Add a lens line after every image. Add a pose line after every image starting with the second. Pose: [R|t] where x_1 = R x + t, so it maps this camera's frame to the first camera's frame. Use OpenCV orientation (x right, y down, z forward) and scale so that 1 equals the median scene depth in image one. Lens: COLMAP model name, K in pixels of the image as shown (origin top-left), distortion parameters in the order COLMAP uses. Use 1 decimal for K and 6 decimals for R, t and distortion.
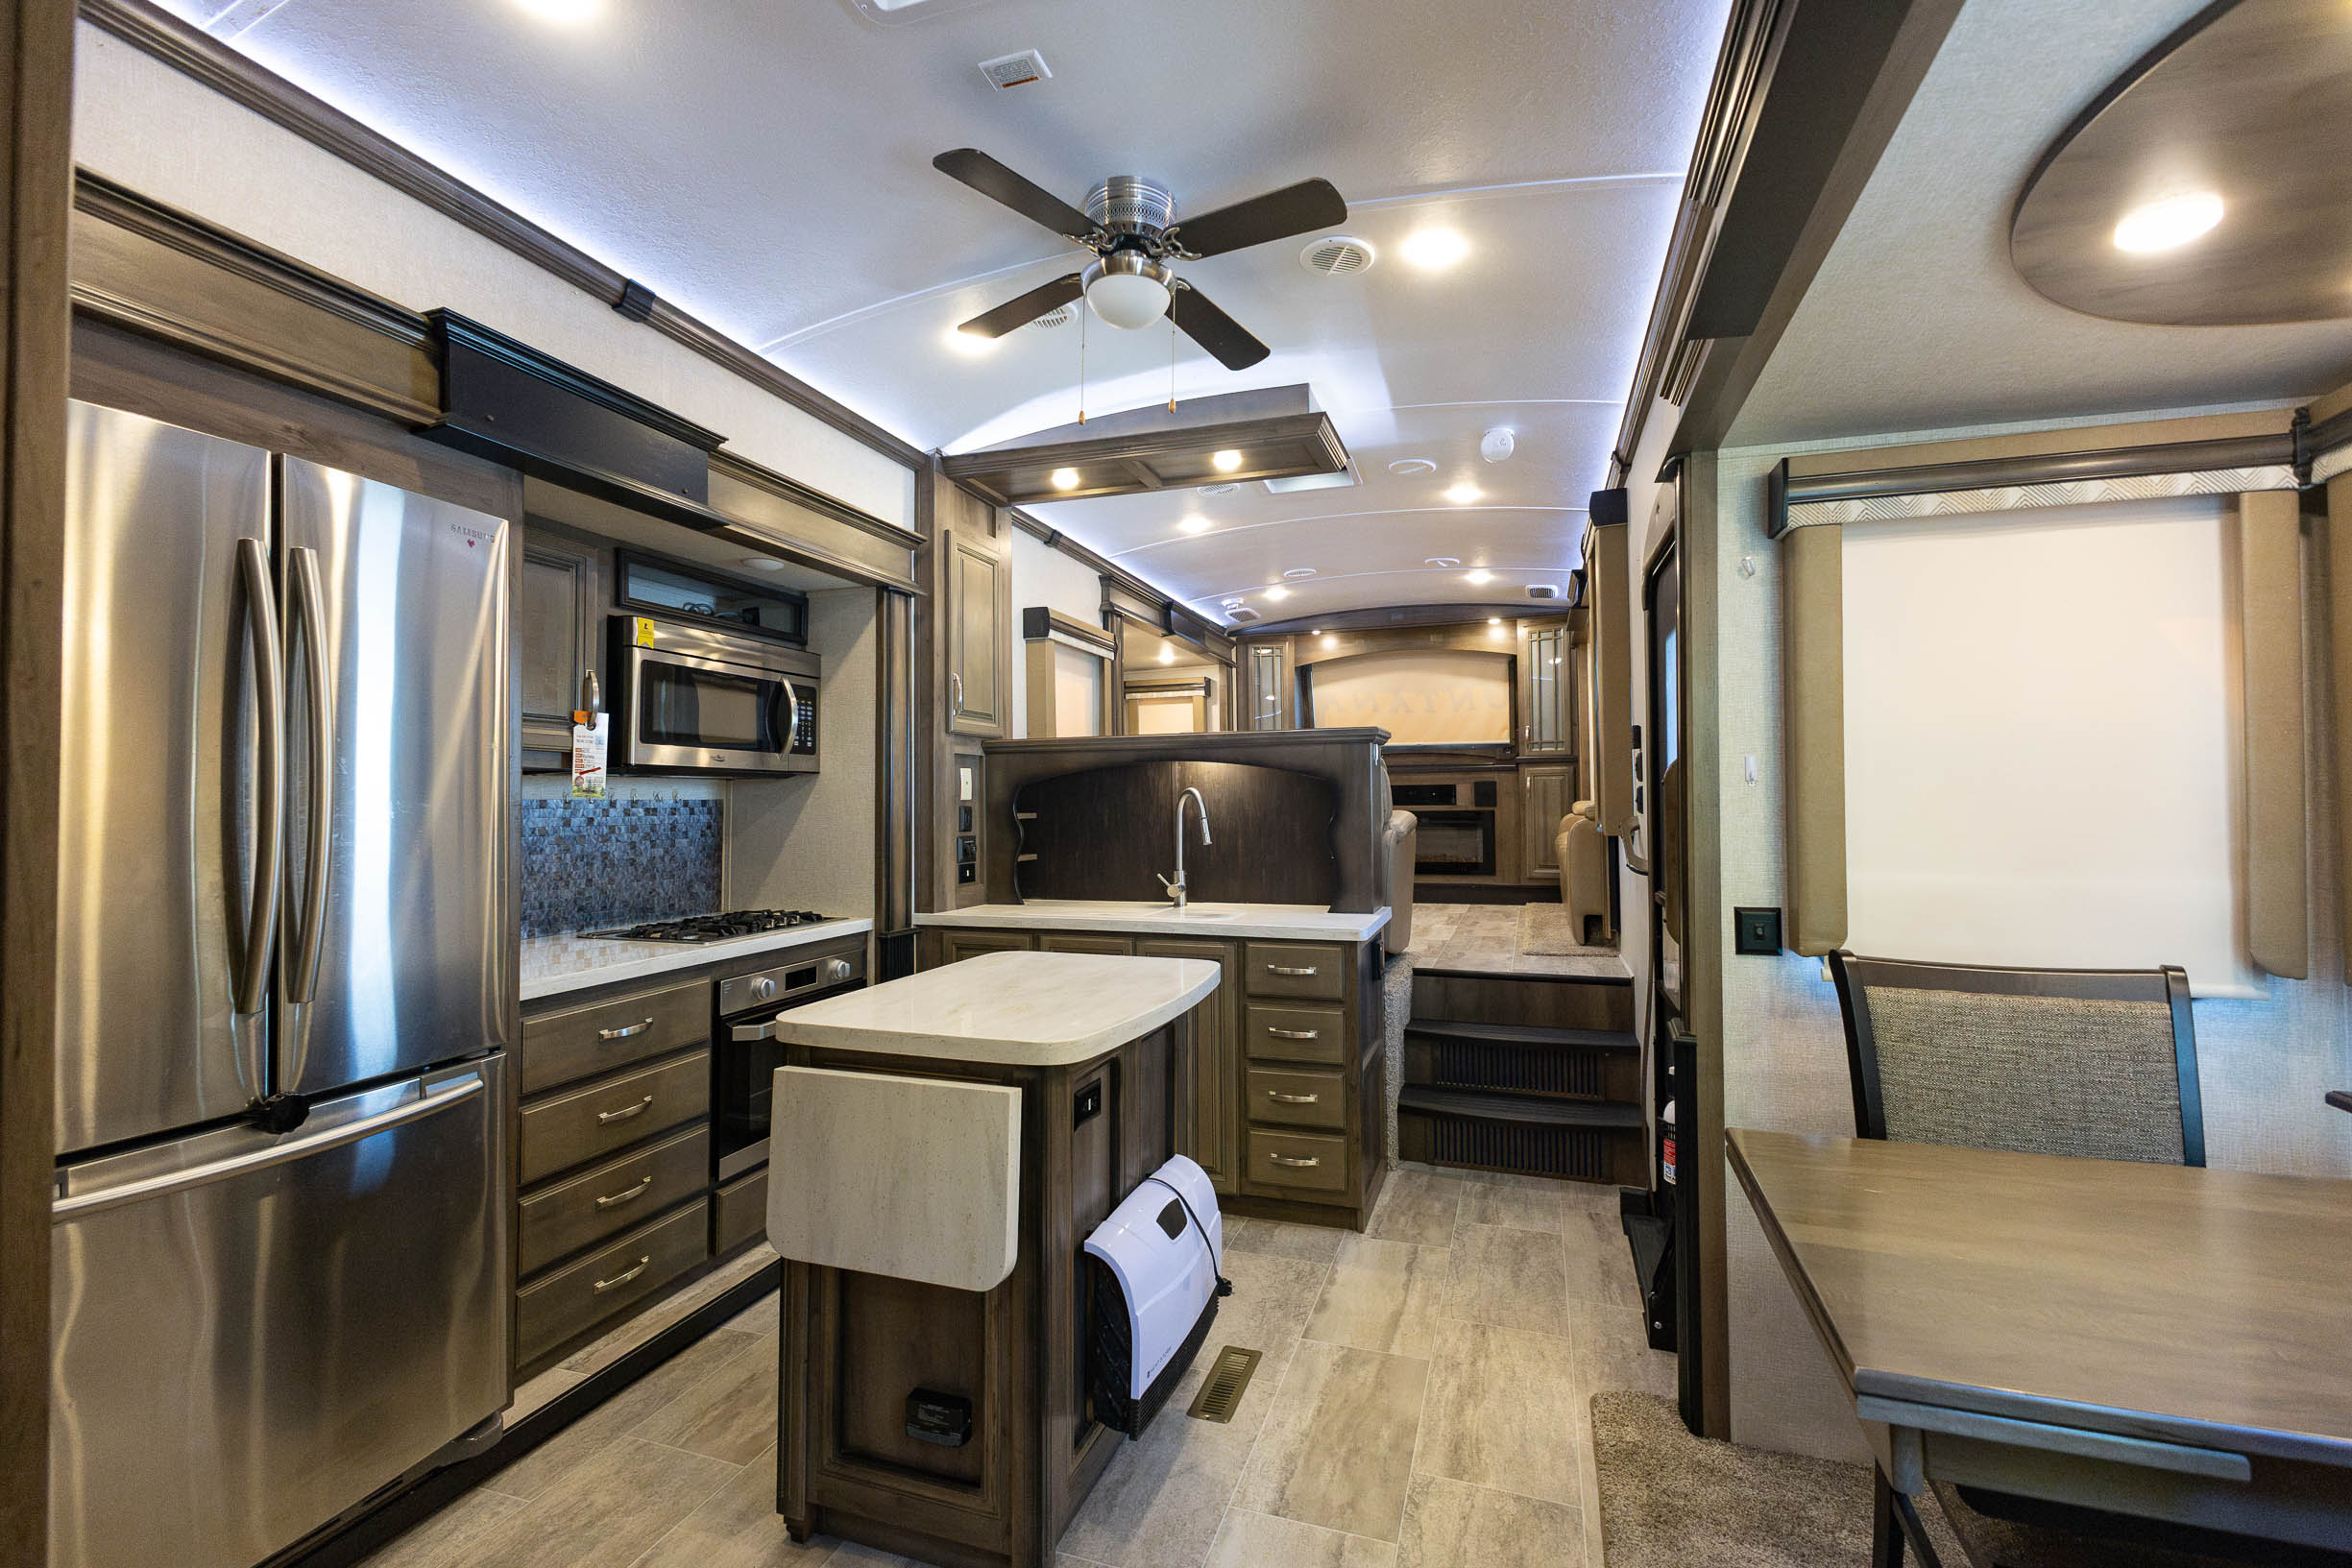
lens RADIAL K [[997.2, 0, 1176.0], [0, 997.2, 784.0], [0, 0, 1]] dist [-0.026682, 0.000000]
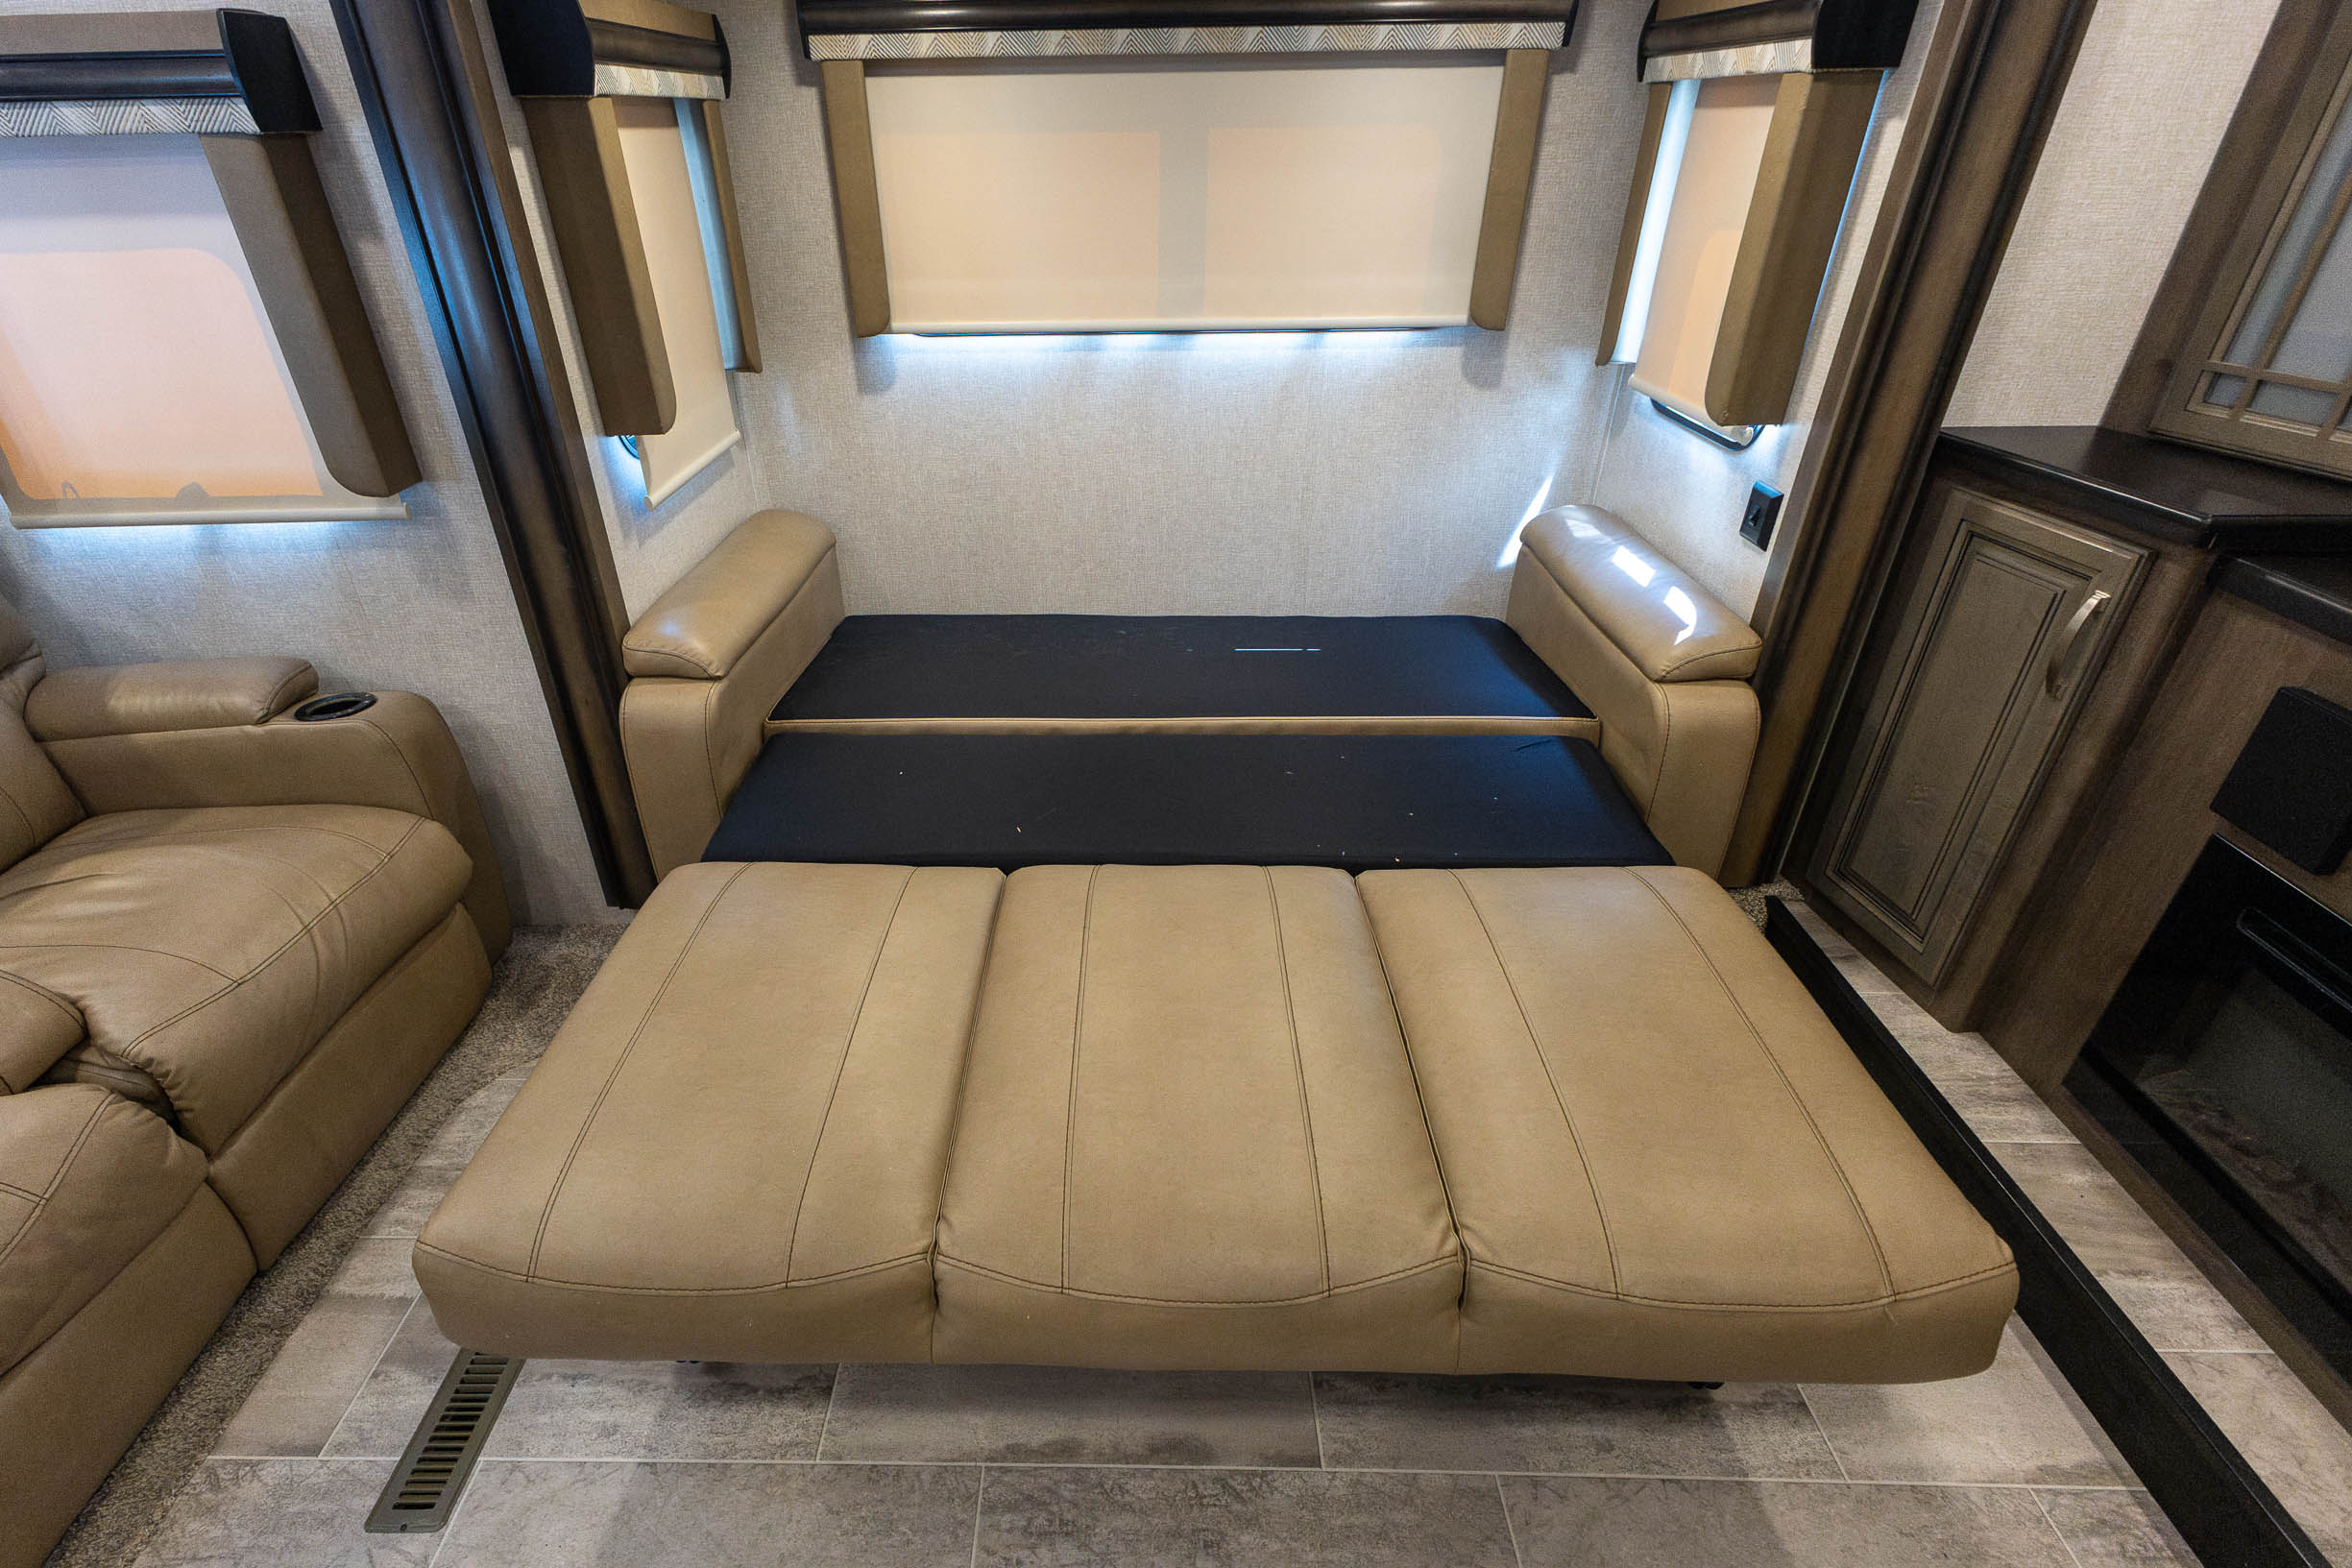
lens RADIAL K [[1065.5, 0, 1176.0], [0, 1065.5, 784.0], [0, 0, 1]] dist [0.011991, 0.000173]
pose [[0.326450, 0.502708, -0.800447, 0.364688], [0.017046, 0.843573, 0.536744, -0.136262], [0.945061, -0.188864, 0.266815, 1.270138]]
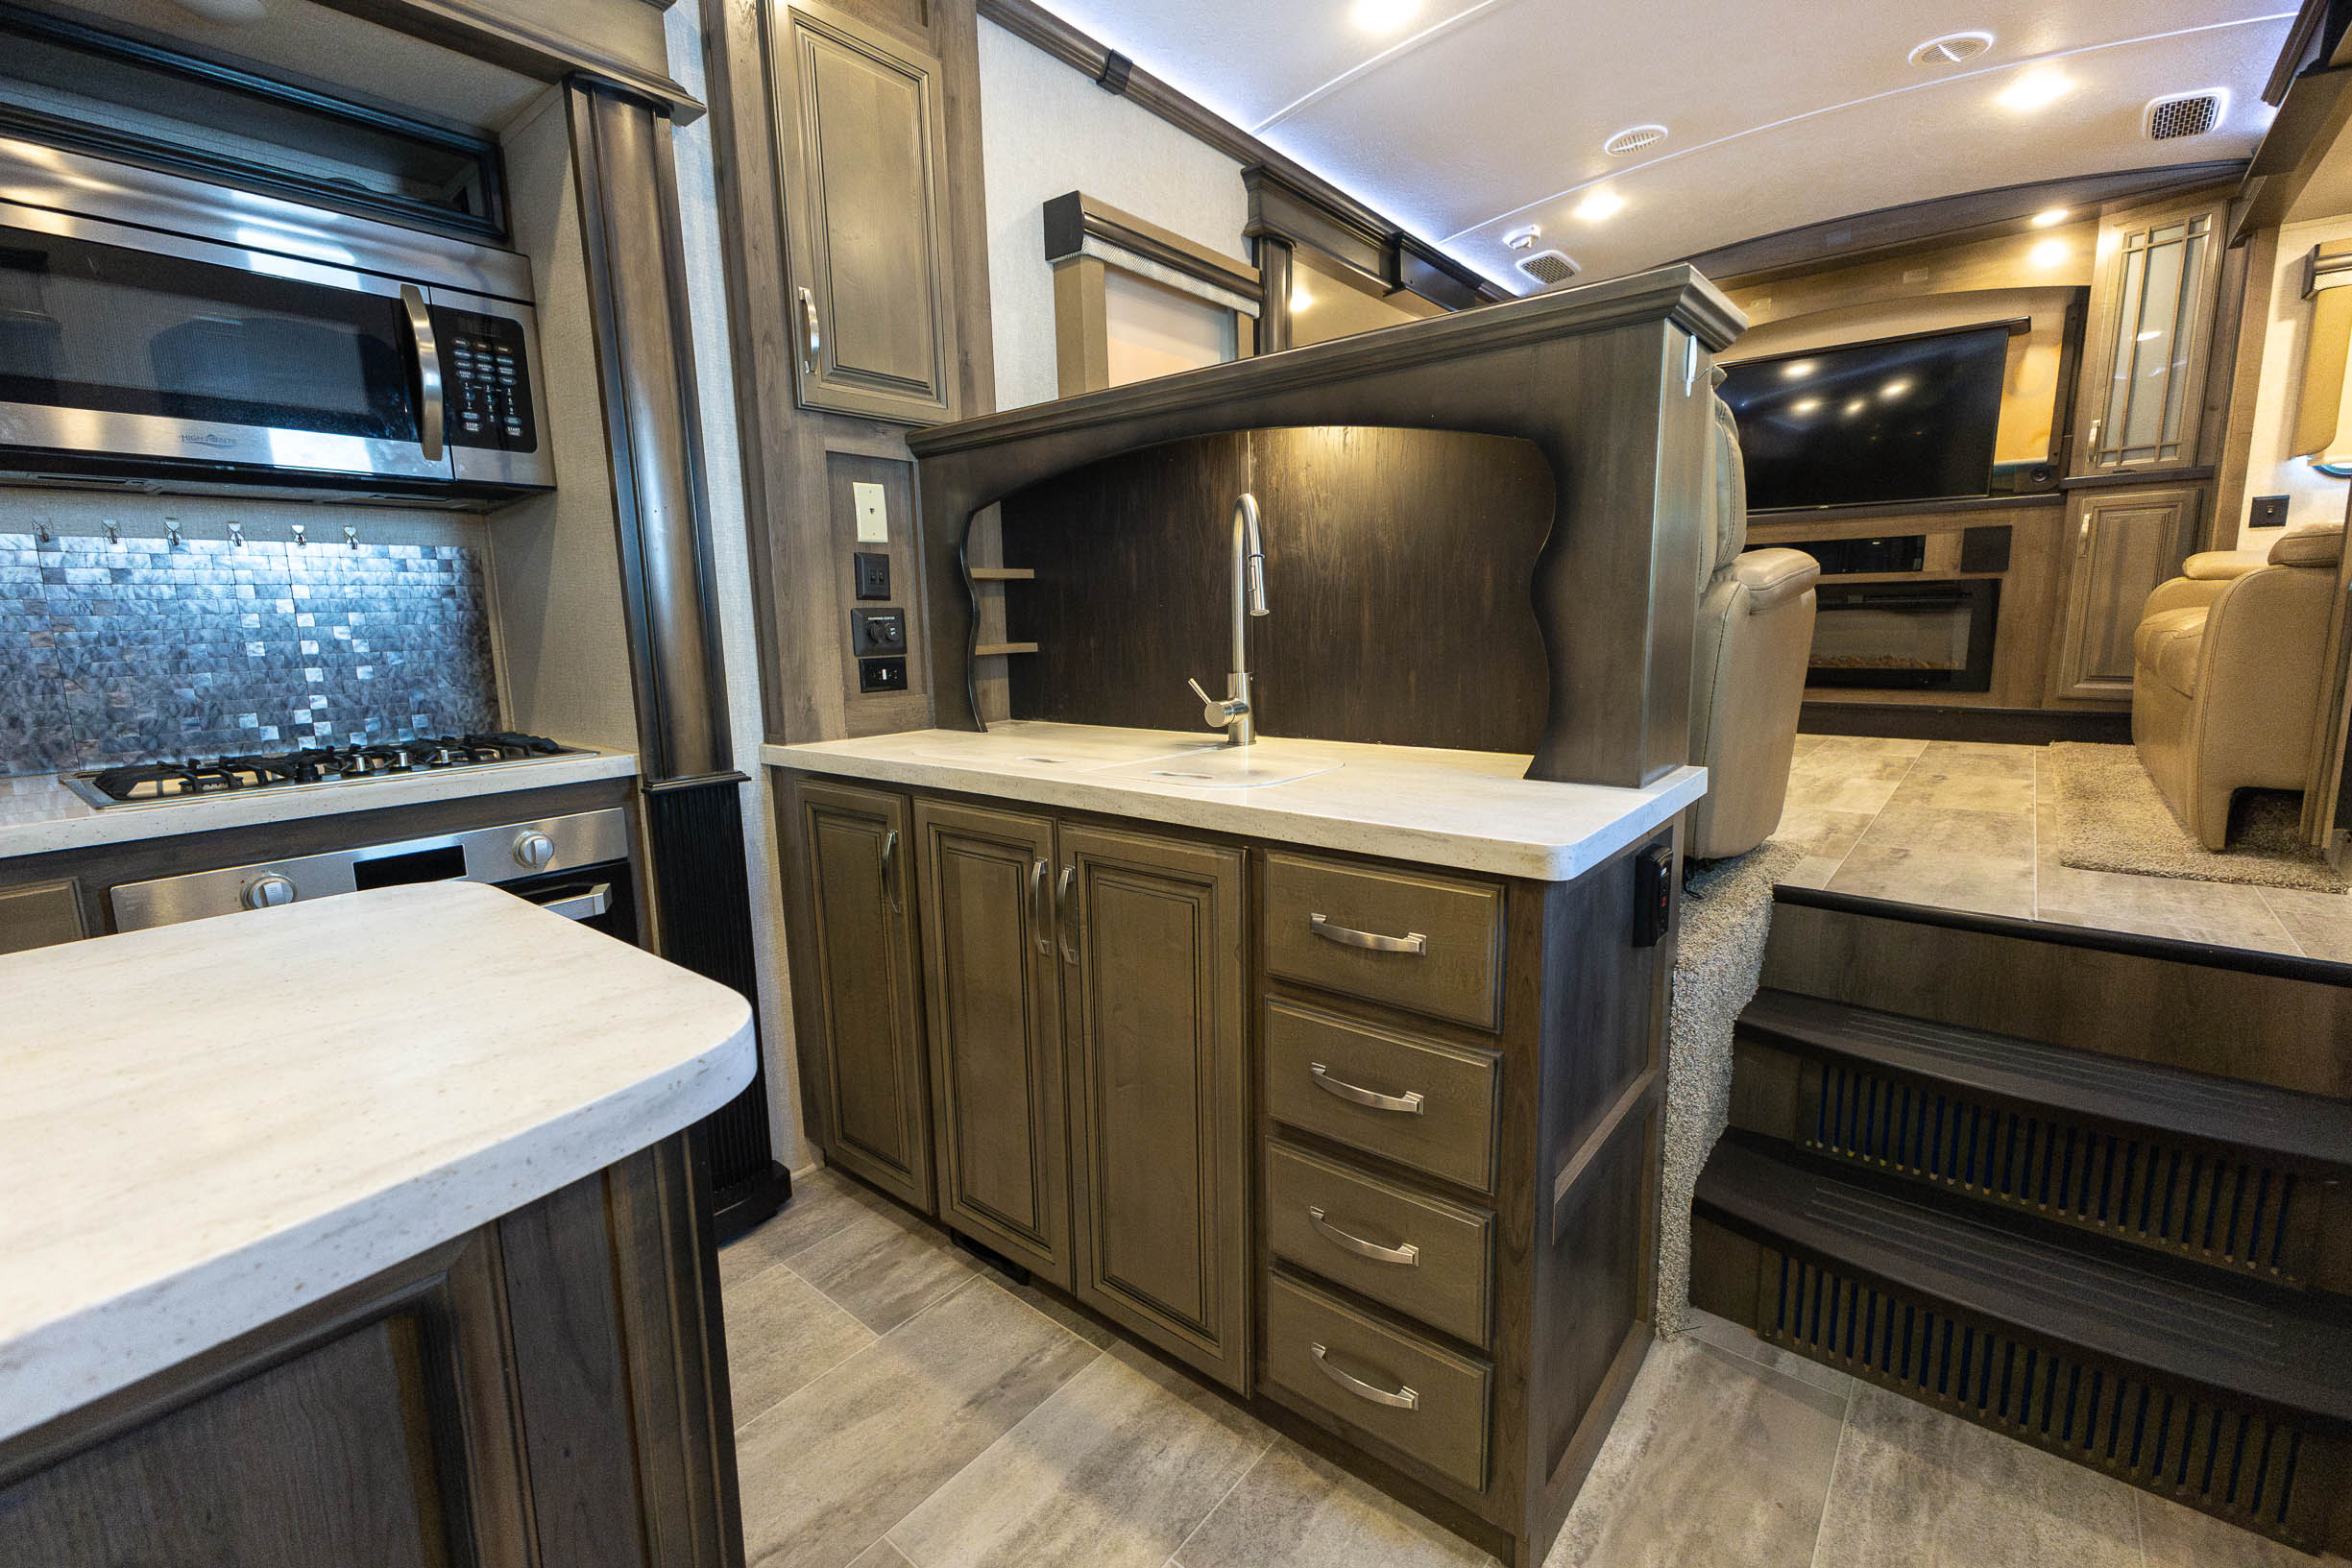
lens RADIAL K [[1004.6, 0, 1166.0], [0, 1004.6, 782.4], [0, 0, 1]] dist [0.010607, -0.006203]
pose [[0.936385, 0.048545, -0.347600, 0.119858], [0.018271, 0.982303, 0.186406, 0.038258], [0.350498, -0.180899, 0.918927, 0.426955]]
